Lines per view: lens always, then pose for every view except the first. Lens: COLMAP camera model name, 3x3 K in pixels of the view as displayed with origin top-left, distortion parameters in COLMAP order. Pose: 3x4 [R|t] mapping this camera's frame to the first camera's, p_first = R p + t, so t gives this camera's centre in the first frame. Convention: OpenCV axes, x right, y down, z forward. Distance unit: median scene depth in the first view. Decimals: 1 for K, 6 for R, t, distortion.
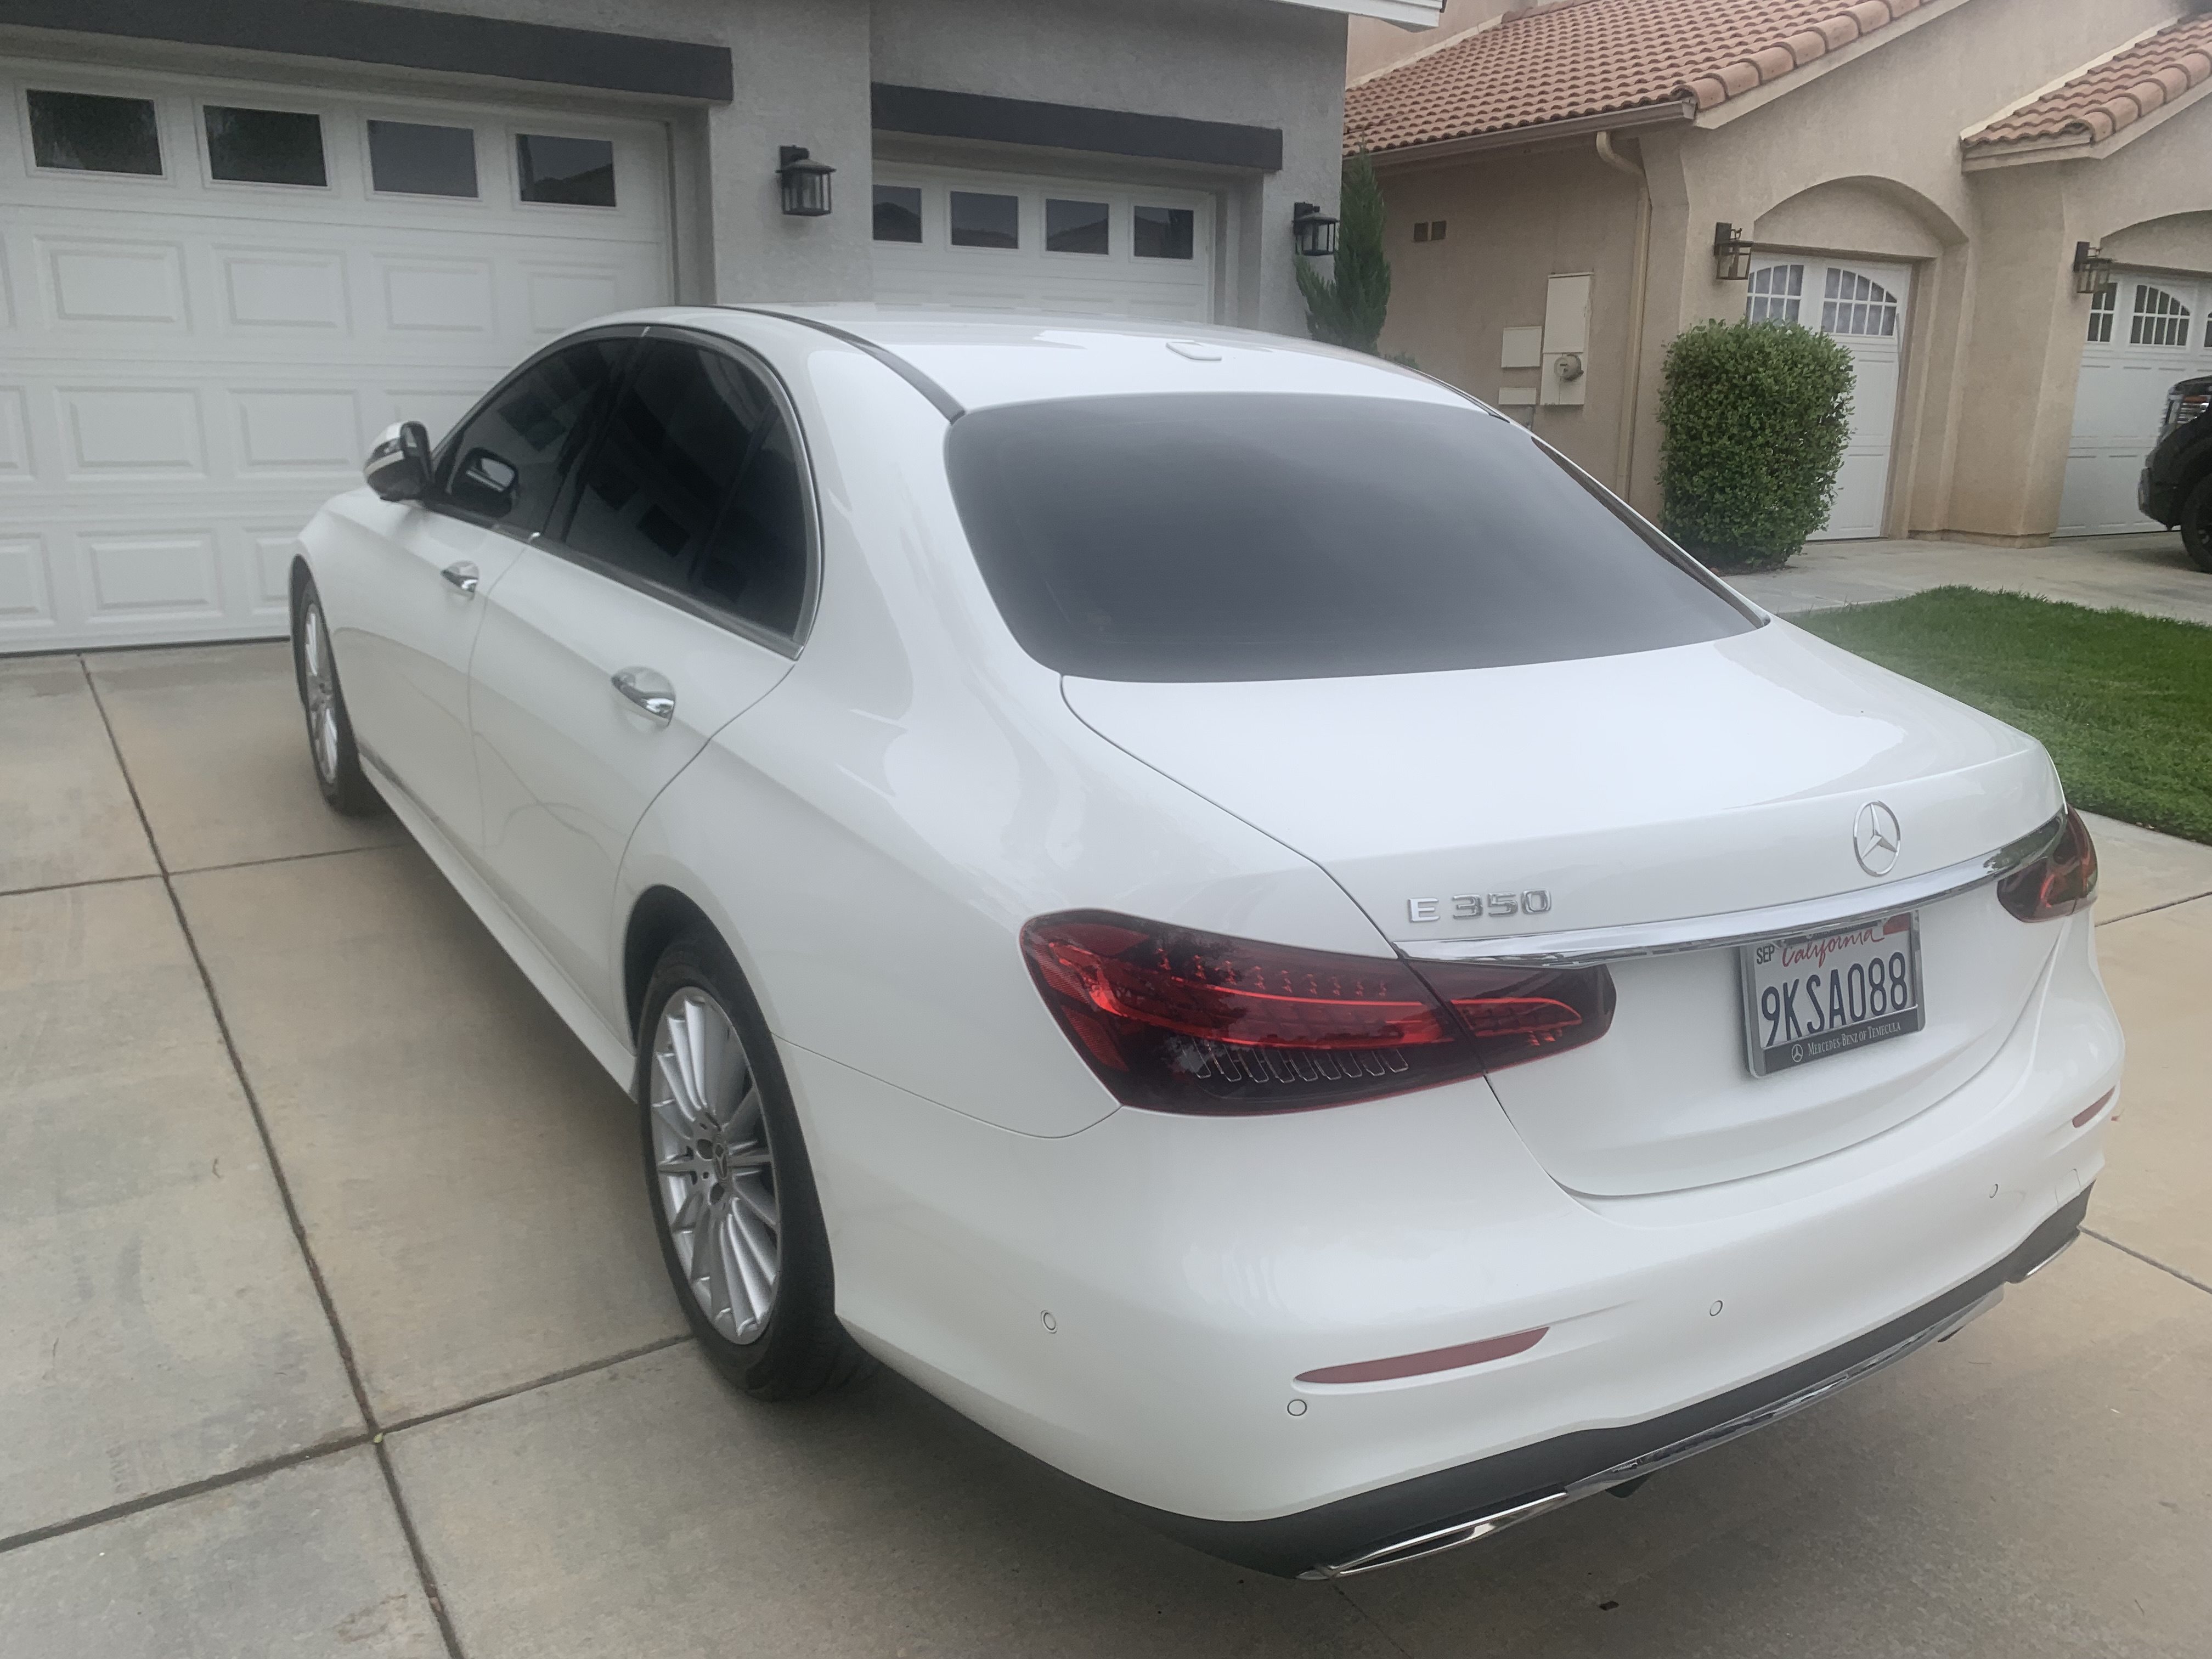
lens RADIAL K [[1711.5, 0, 1106.0], [0, 1711.5, 829.5], [0, 0, 1]] dist [0.026823, 0.004792]
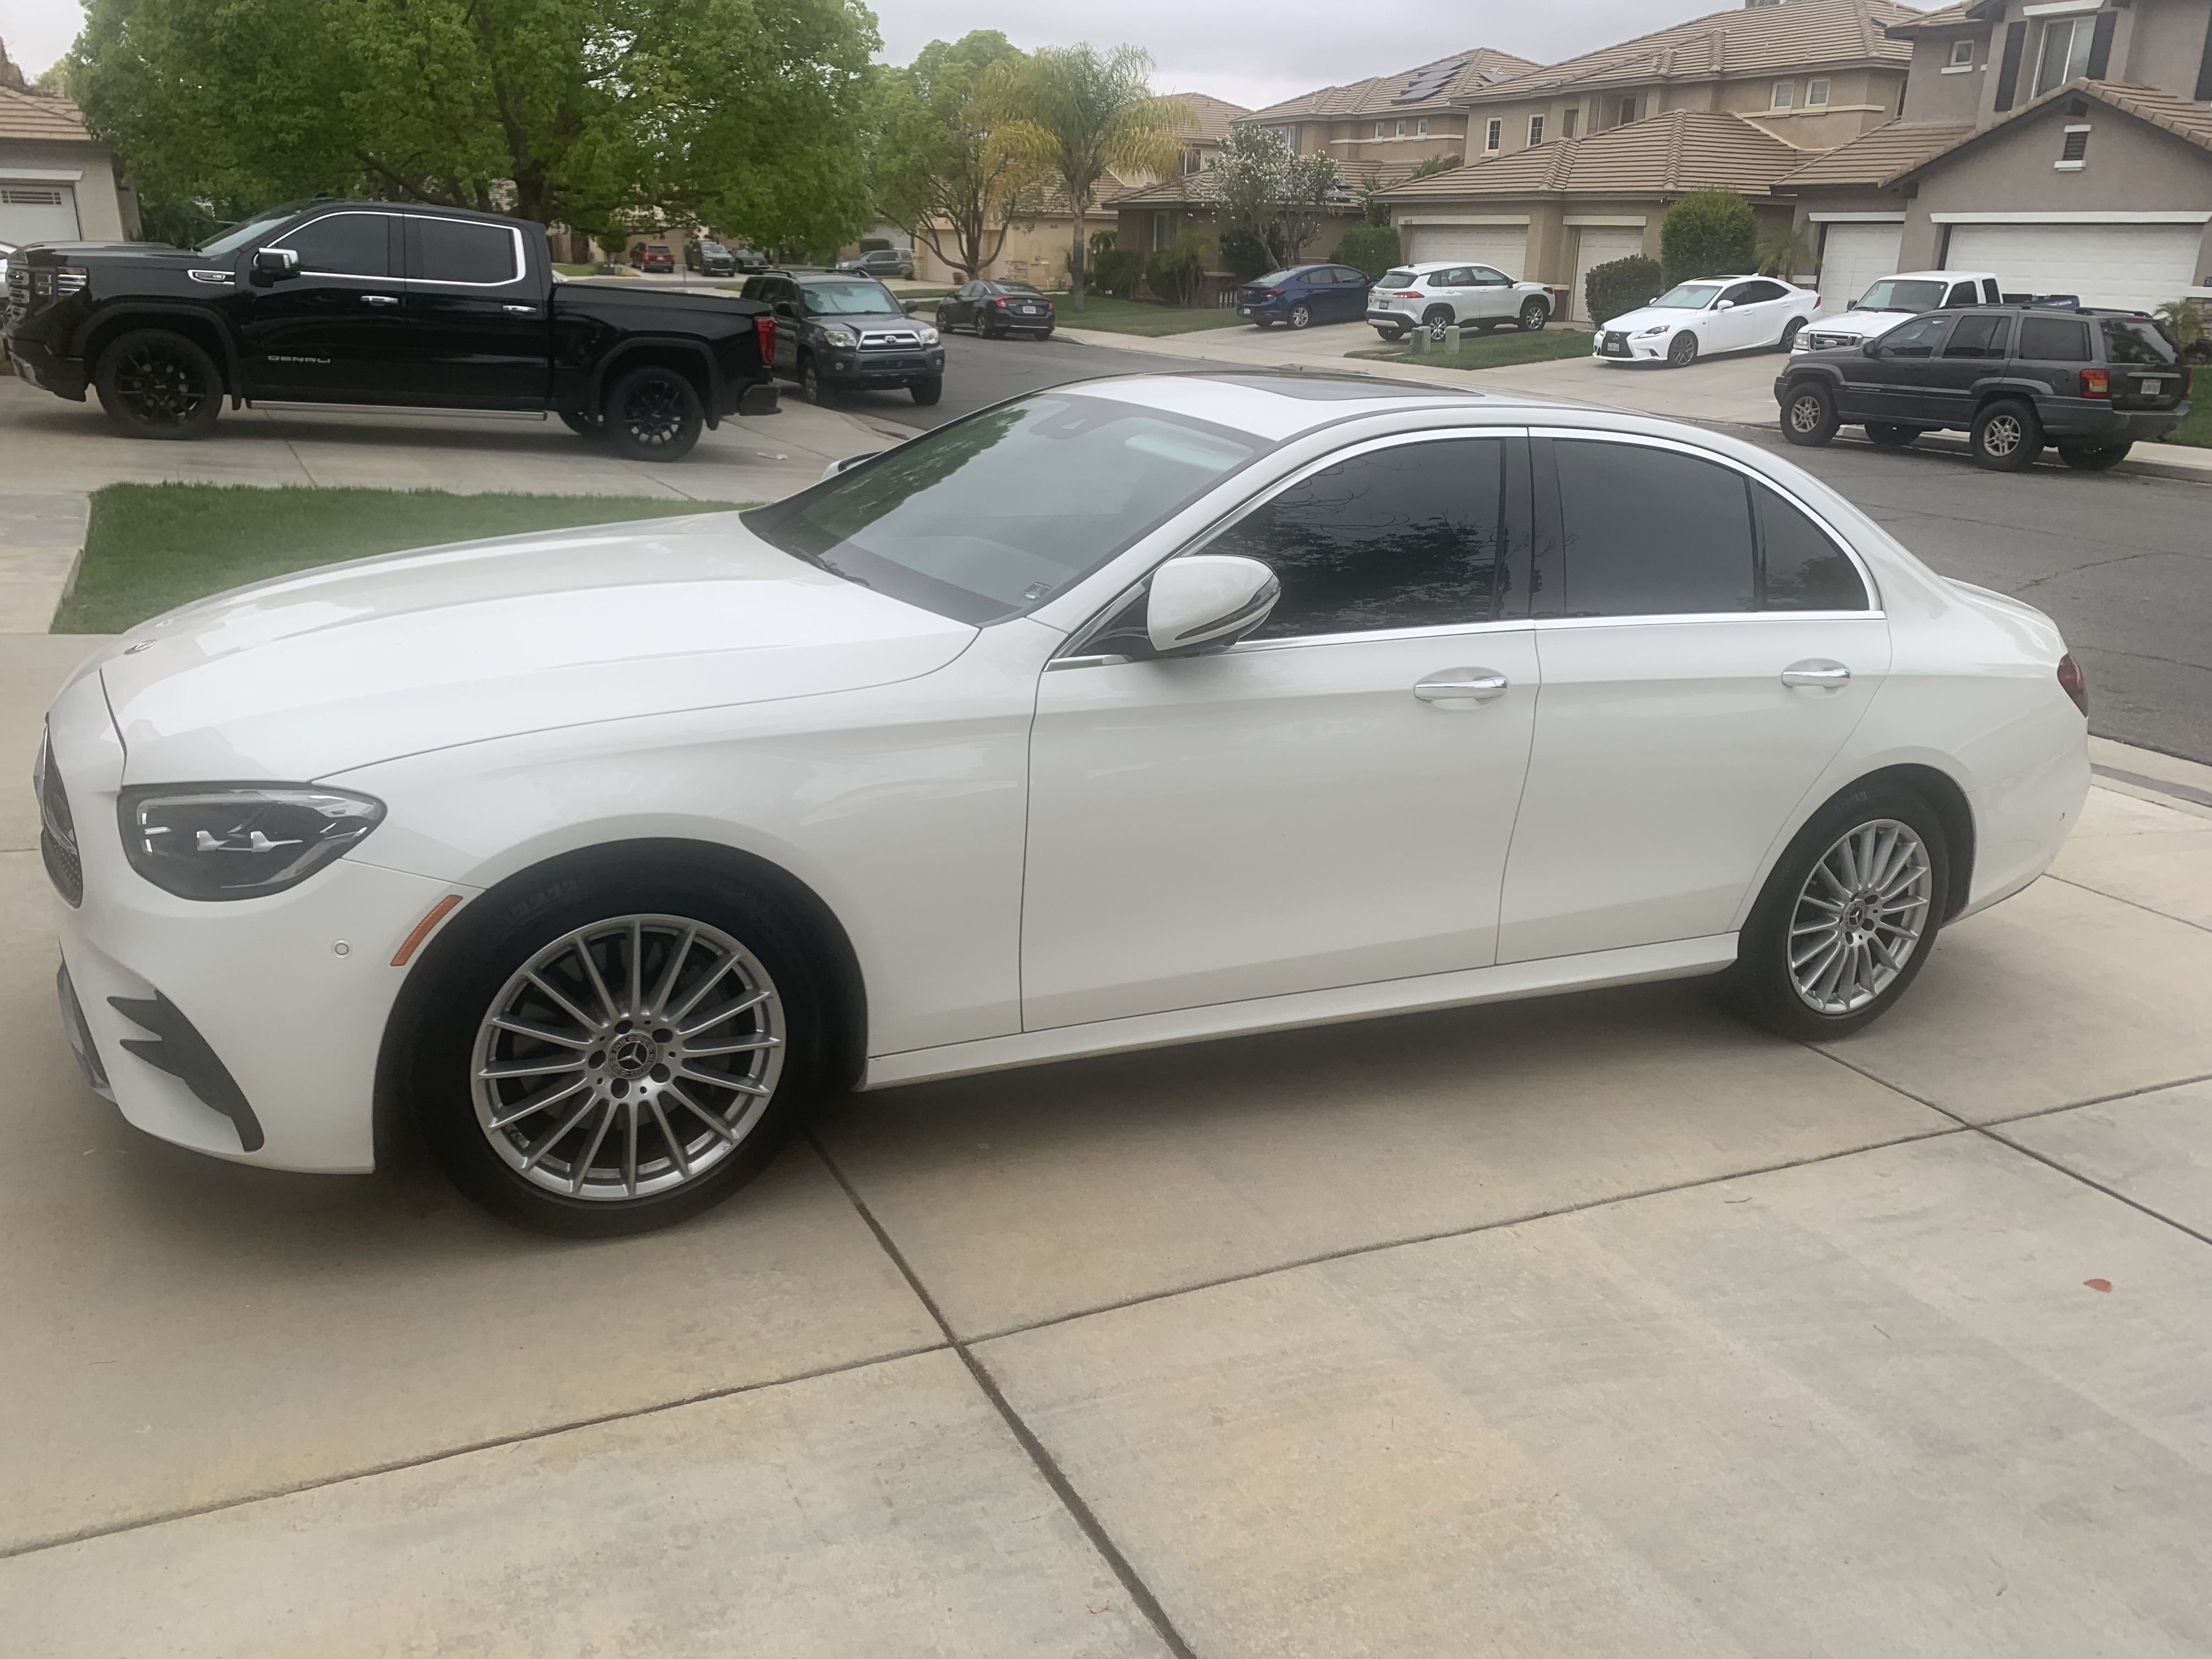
lens RADIAL K [[1711.5, 0, 1106.0], [0, 1711.5, 829.5], [0, 0, 1]] dist [0.026823, 0.004792]
pose [[0.081031, -0.325842, 0.941945, -1.716493], [0.212946, 0.928892, 0.303008, -0.521601], [-0.973698, 0.176030, 0.144656, 1.331530]]
